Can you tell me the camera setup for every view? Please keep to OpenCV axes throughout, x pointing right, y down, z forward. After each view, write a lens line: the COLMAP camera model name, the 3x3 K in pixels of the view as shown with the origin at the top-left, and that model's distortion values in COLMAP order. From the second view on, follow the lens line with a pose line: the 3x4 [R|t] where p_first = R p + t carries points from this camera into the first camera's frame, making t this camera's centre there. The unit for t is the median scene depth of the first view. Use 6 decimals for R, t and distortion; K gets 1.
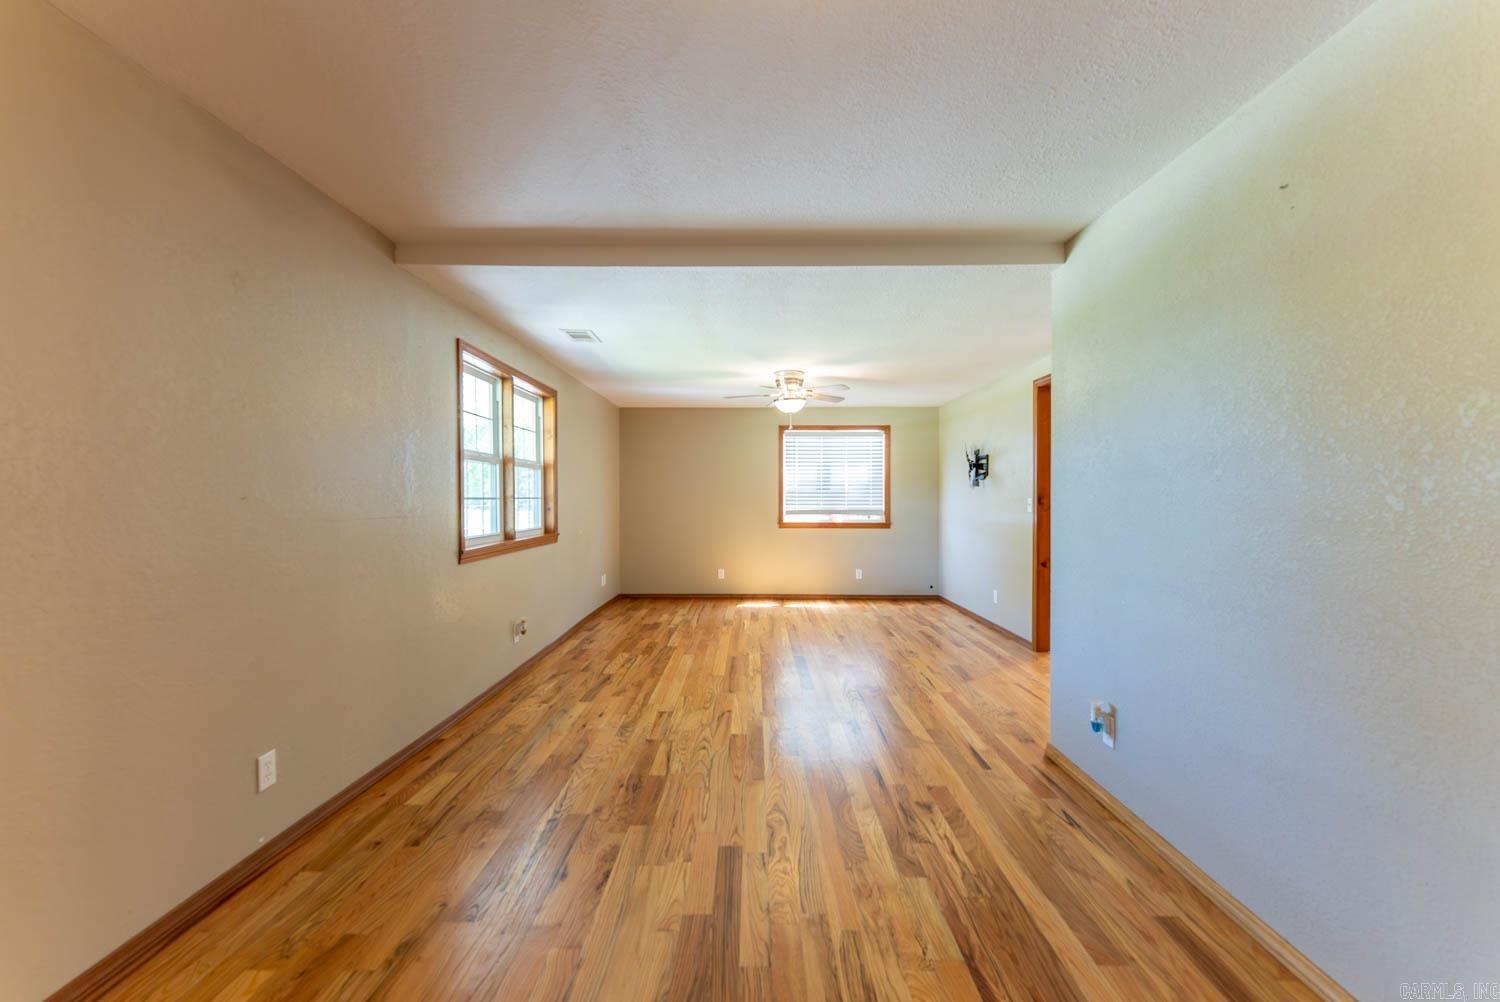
lens RADIAL K [[599.4, 0, 744.4], [0, 599.4, 503.2], [0, 0, 1]] dist [-0.000916, -0.000746]
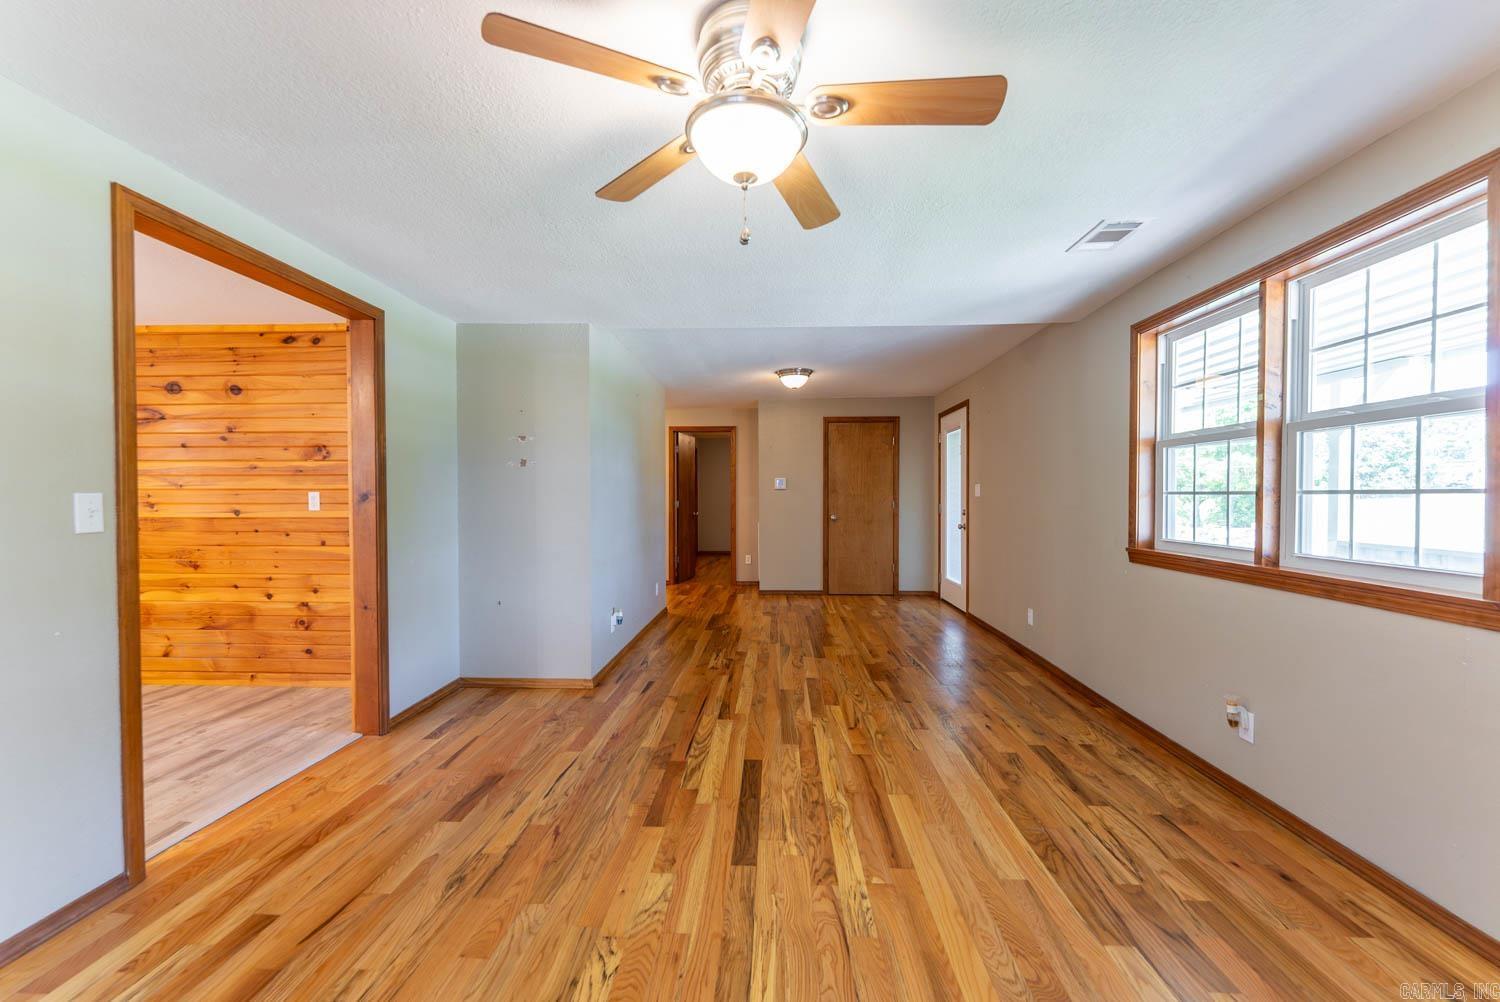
lens RADIAL K [[599.4, 0, 744.4], [0, 599.4, 503.2], [0, 0, 1]] dist [-0.000916, -0.000746]
pose [[-0.999203, 0.001010, 0.039911, 0.099852], [0.001910, 0.999745, 0.022514, -0.014273], [-0.039878, 0.022573, -0.998950, 1.928349]]
